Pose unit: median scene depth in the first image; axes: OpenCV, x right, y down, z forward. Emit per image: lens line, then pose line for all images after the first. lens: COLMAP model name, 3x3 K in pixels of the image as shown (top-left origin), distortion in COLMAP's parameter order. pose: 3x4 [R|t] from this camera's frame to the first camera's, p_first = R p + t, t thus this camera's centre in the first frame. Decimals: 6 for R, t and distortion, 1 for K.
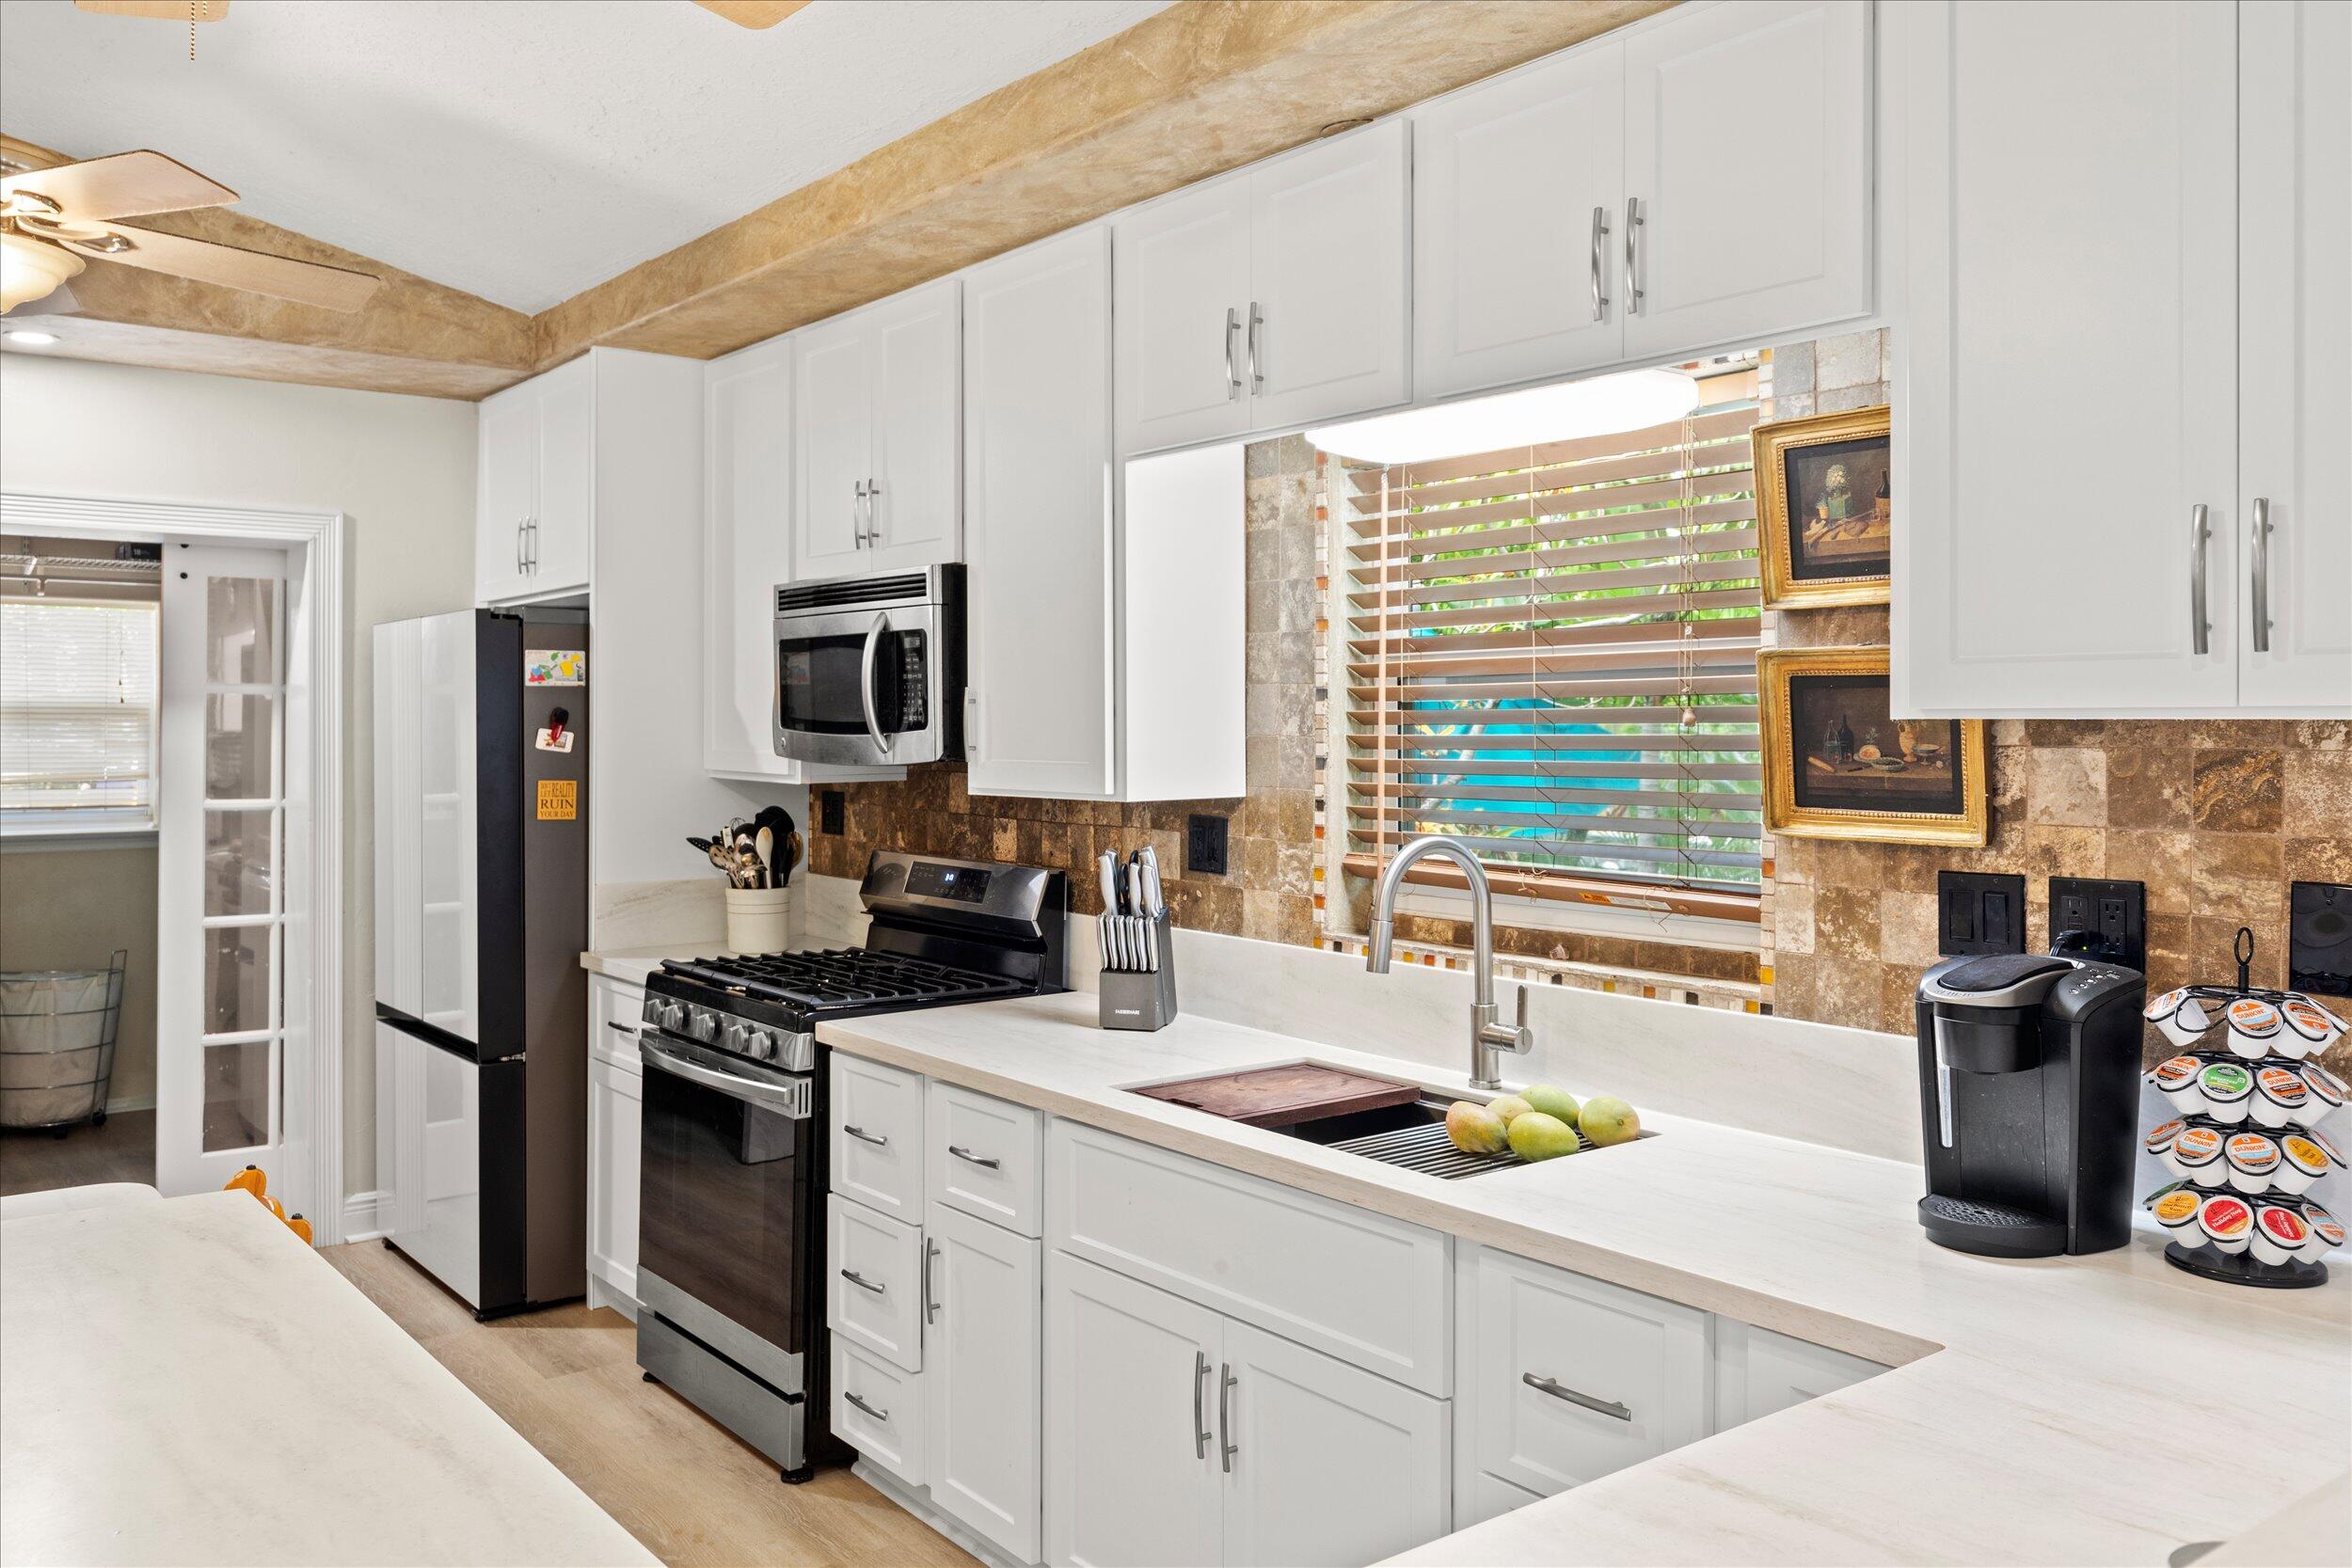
lens RADIAL K [[1721.1, 0, 1165.6], [0, 1721.1, 721.7], [0, 0, 1]] dist [0.010308, -0.010688]
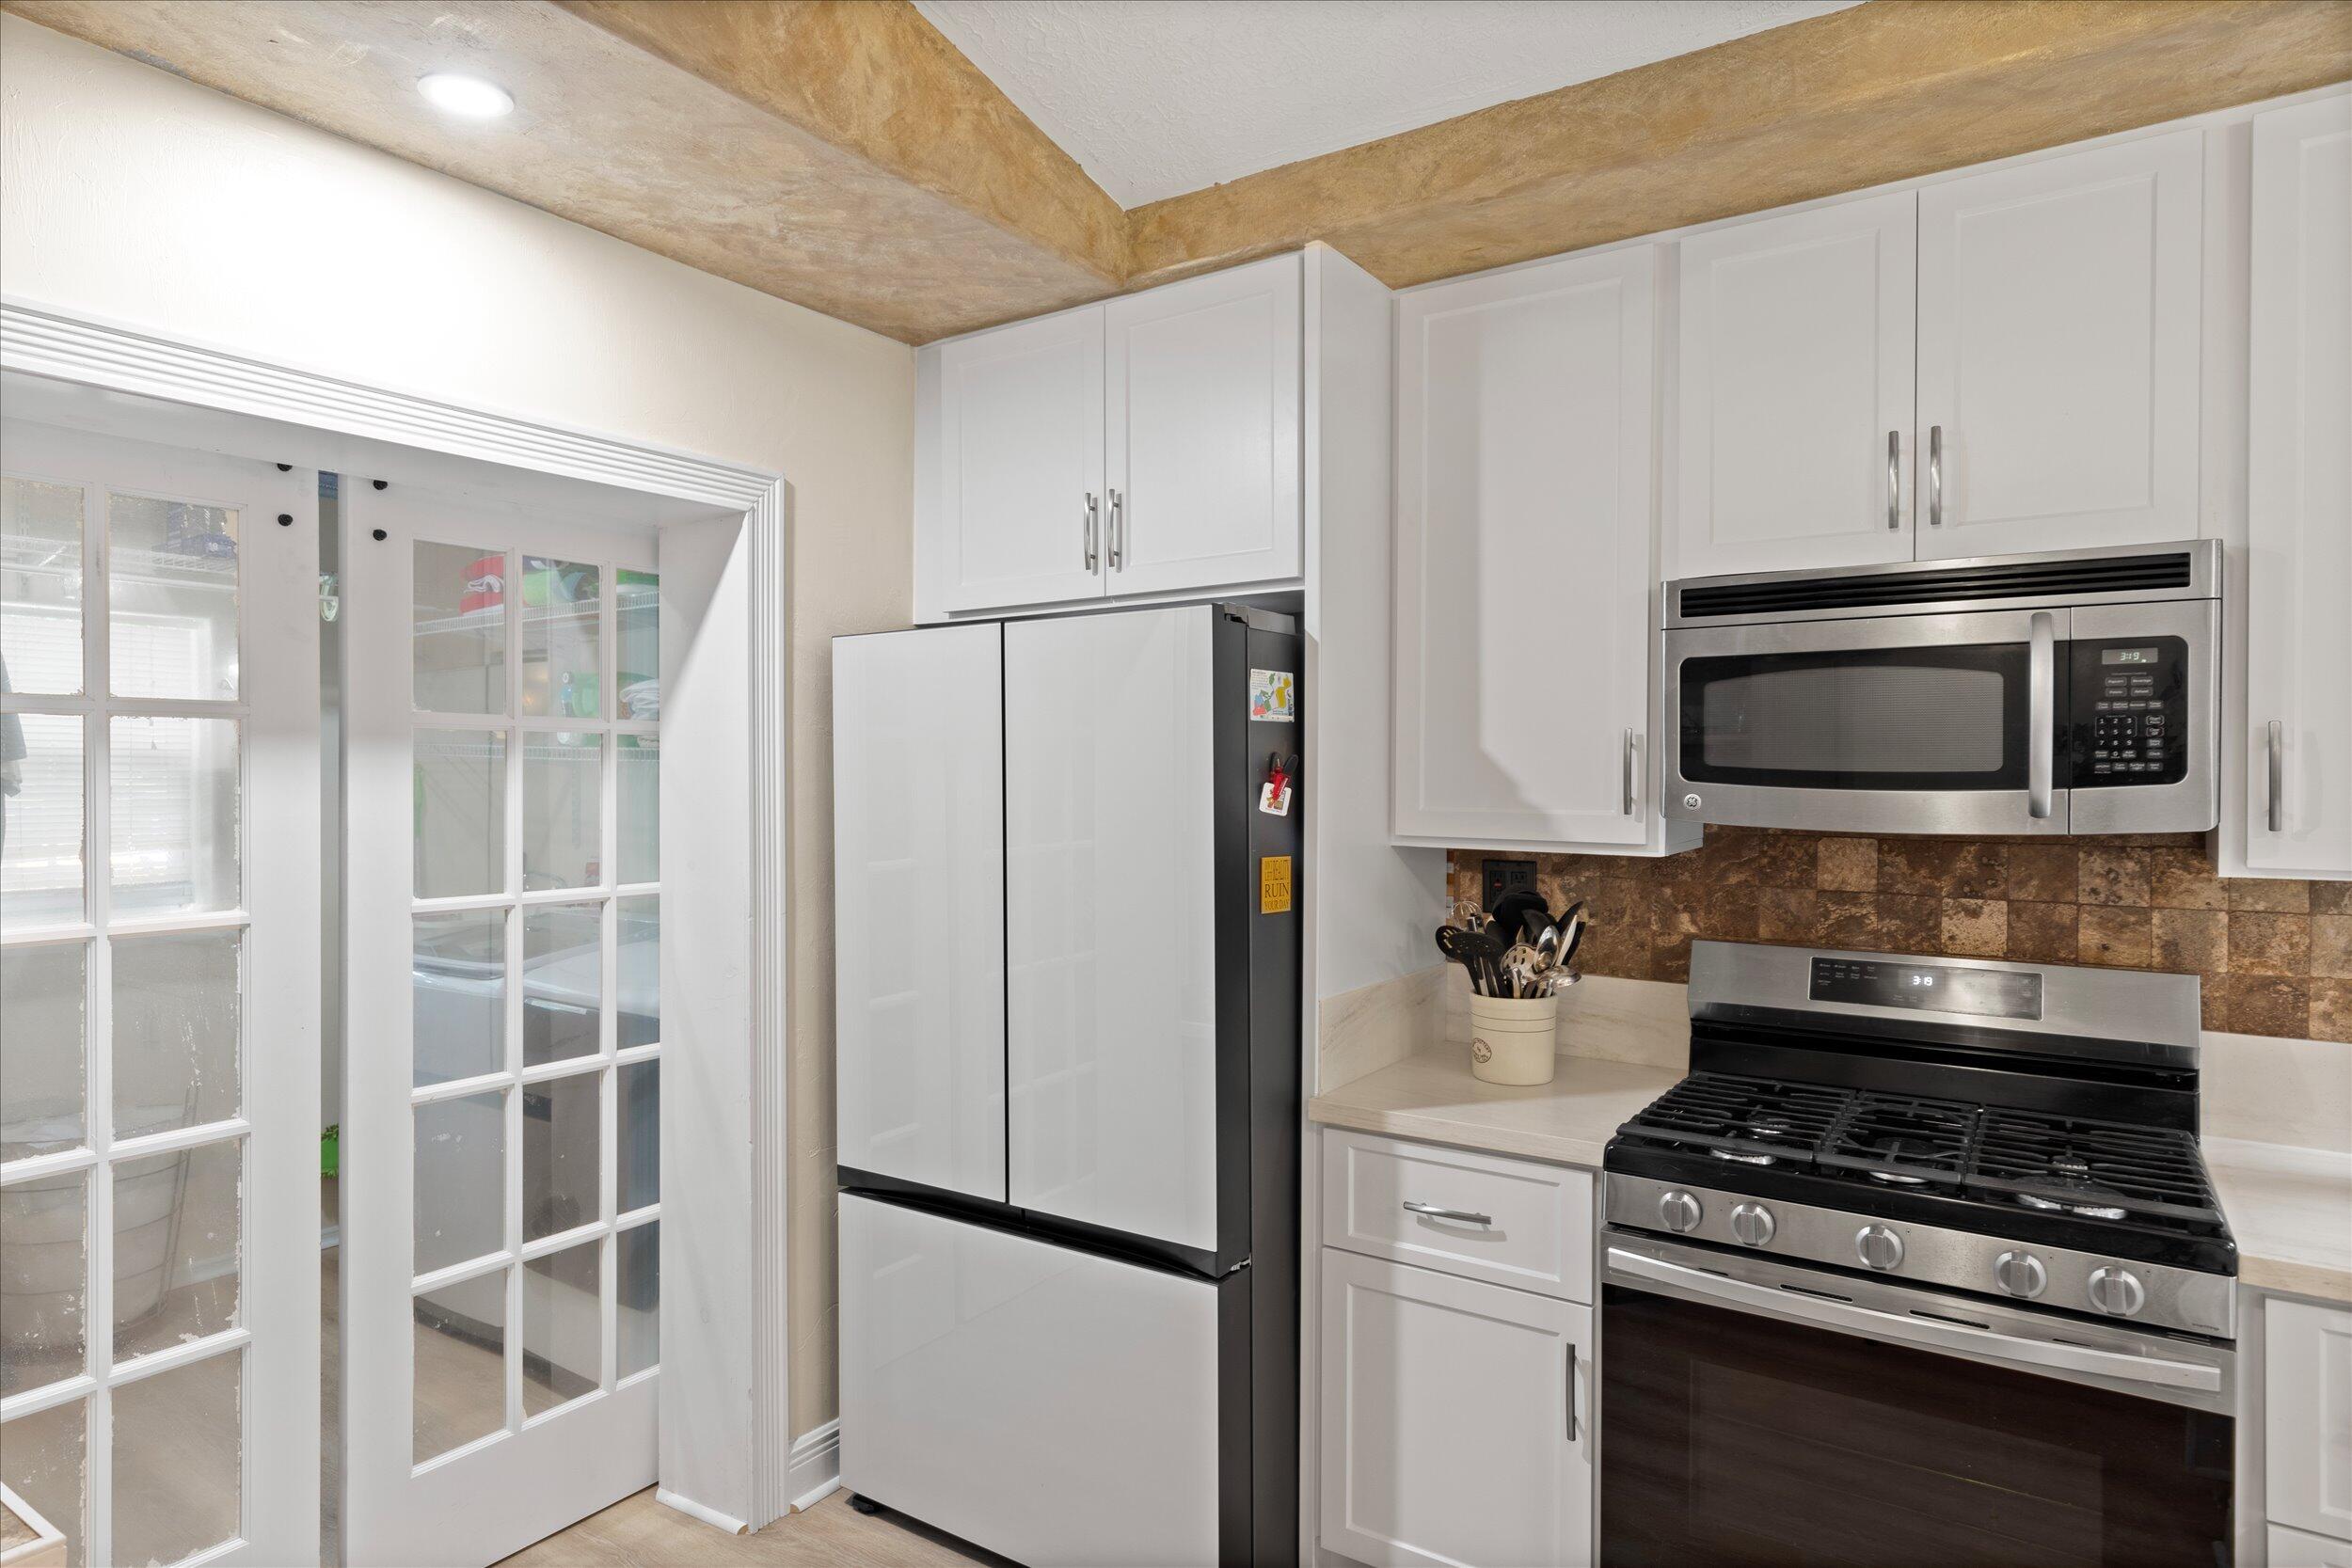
lens RADIAL K [[1332.9, 0, 1223.1], [0, 1332.9, 777.9], [0, 0, 1]] dist [0.004867, 0.001535]
pose [[0.957188, -0.003873, 0.289440, -0.715517], [0.001703, 0.999969, 0.007749, -0.002634], [-0.289461, -0.006924, 0.957165, 0.660491]]
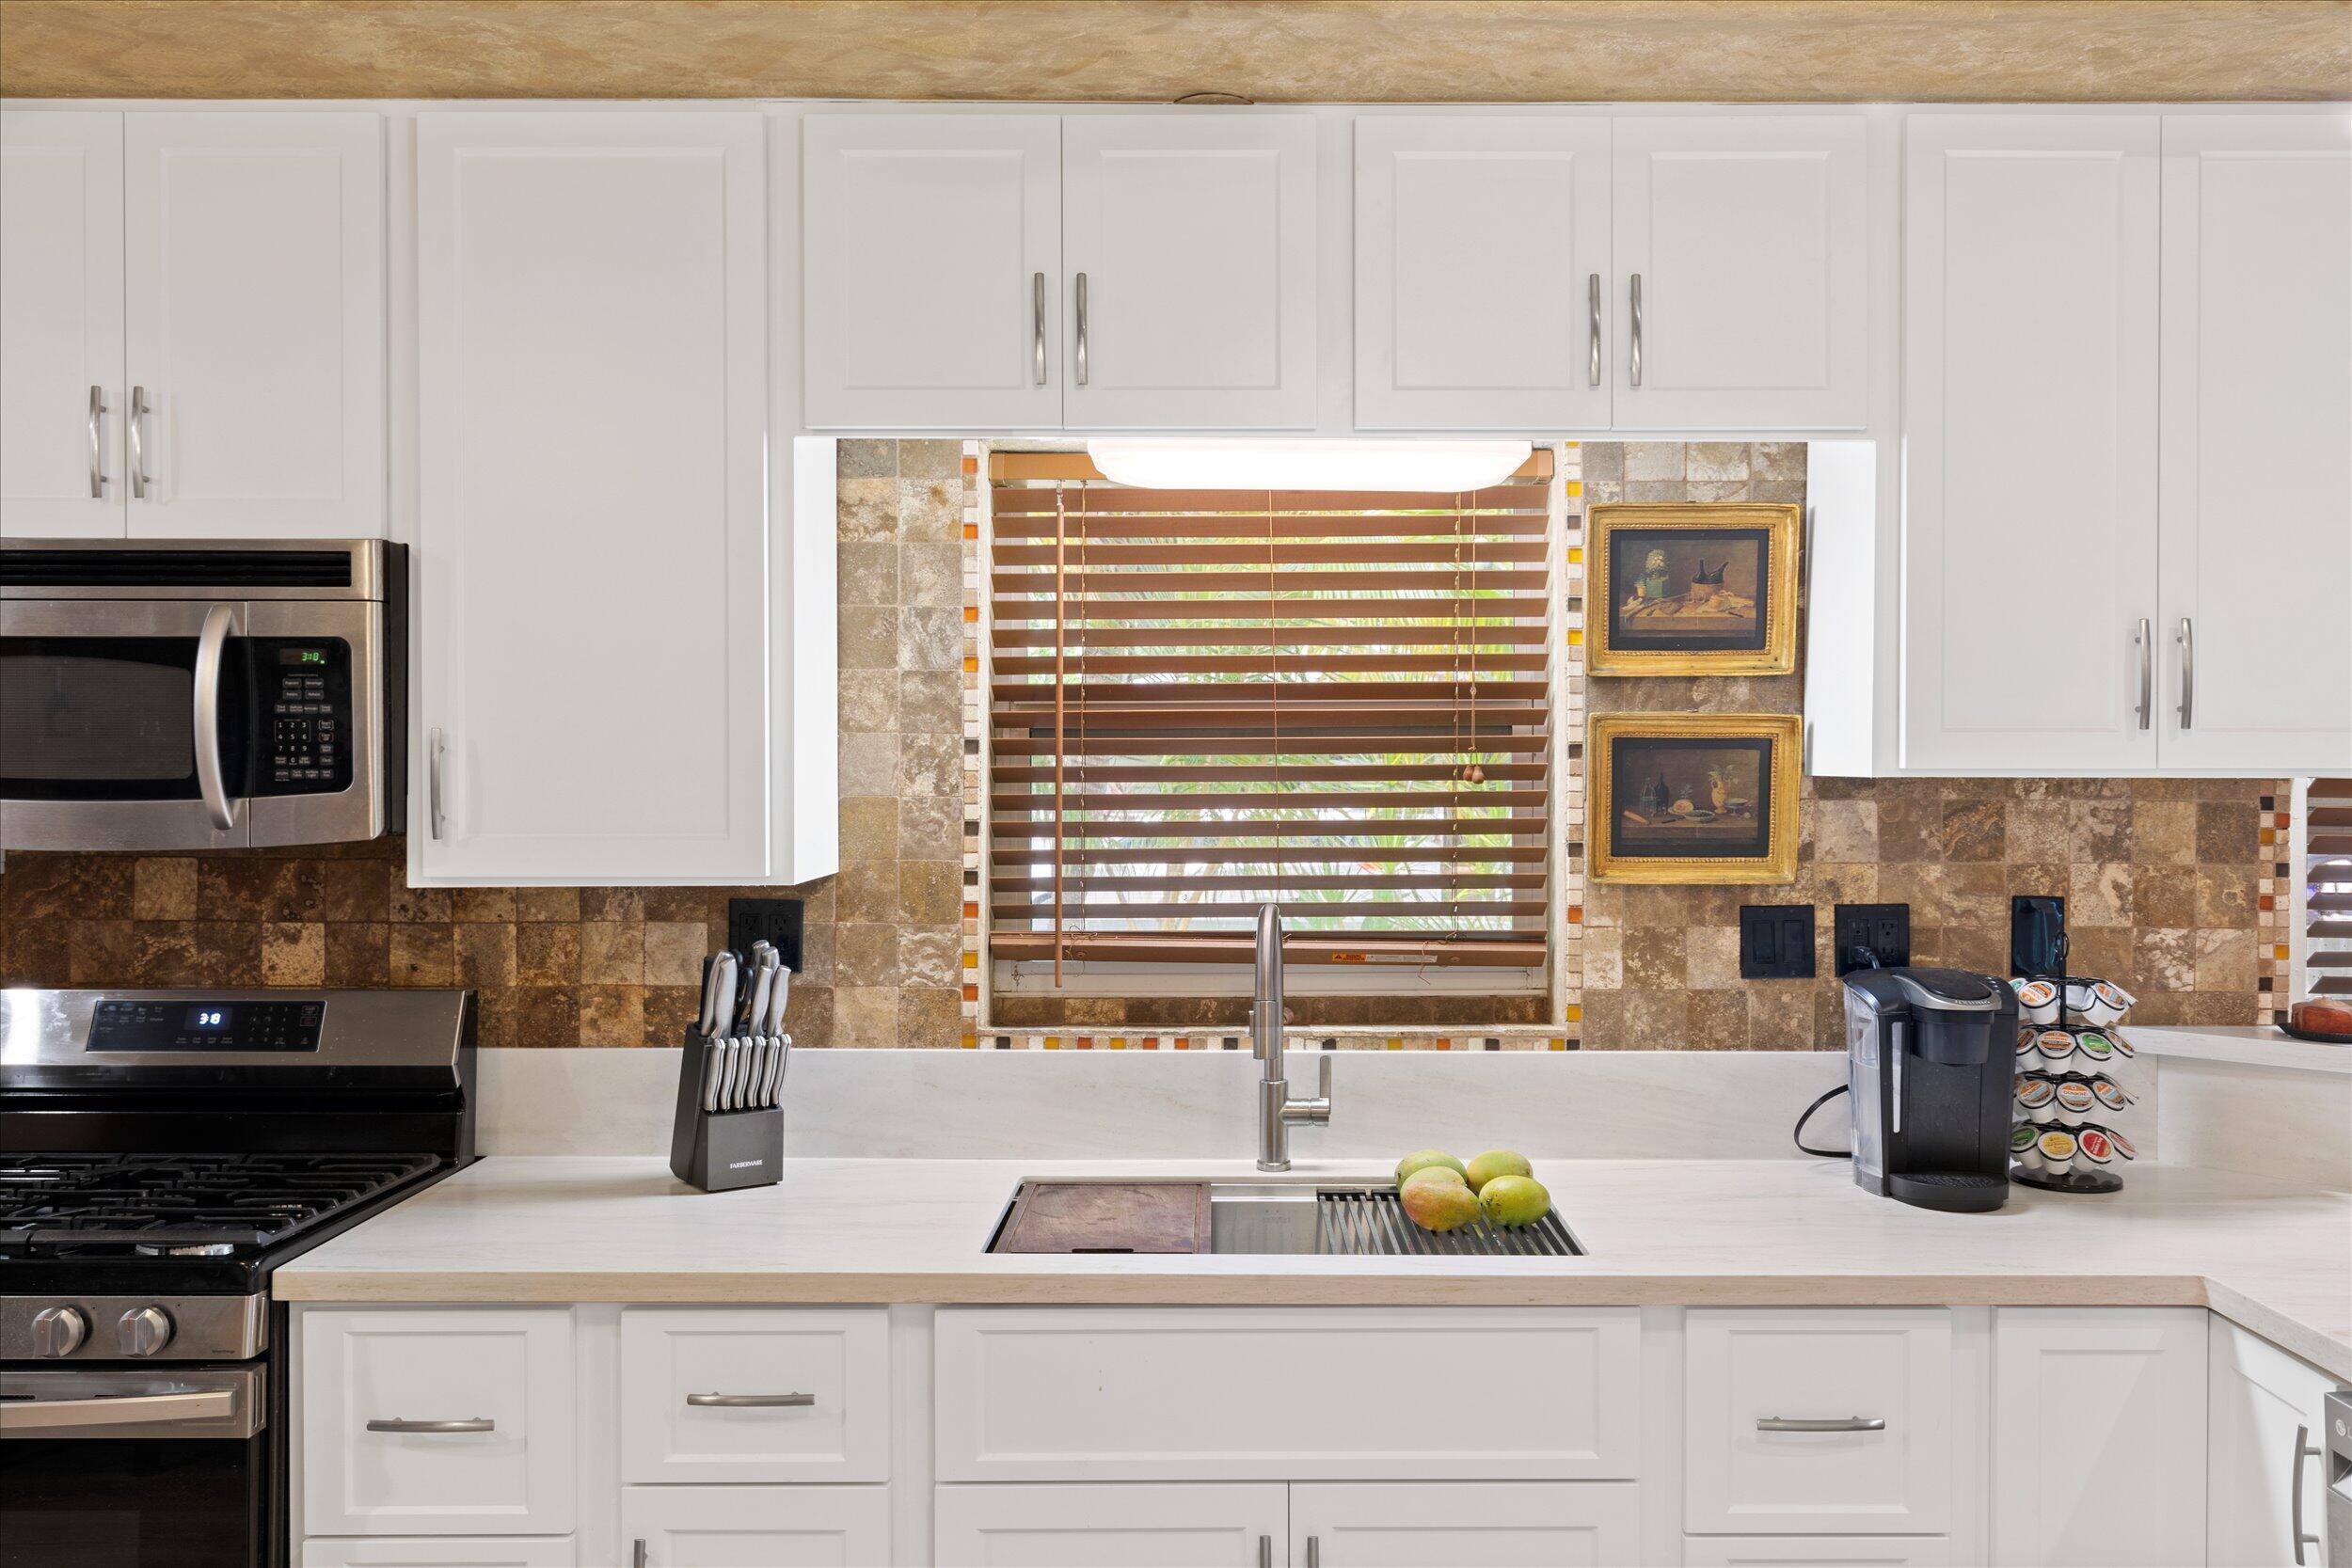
lens RADIAL K [[1721.1, 0, 1183.1], [0, 1721.1, 786.8], [0, 0, 1]] dist [0.010308, -0.010688]
pose [[0.643731, -0.004631, 0.765238, -0.476750], [0.000053, 0.999982, 0.006007, -0.001216], [-0.765252, -0.003827, 0.643719, 0.368984]]
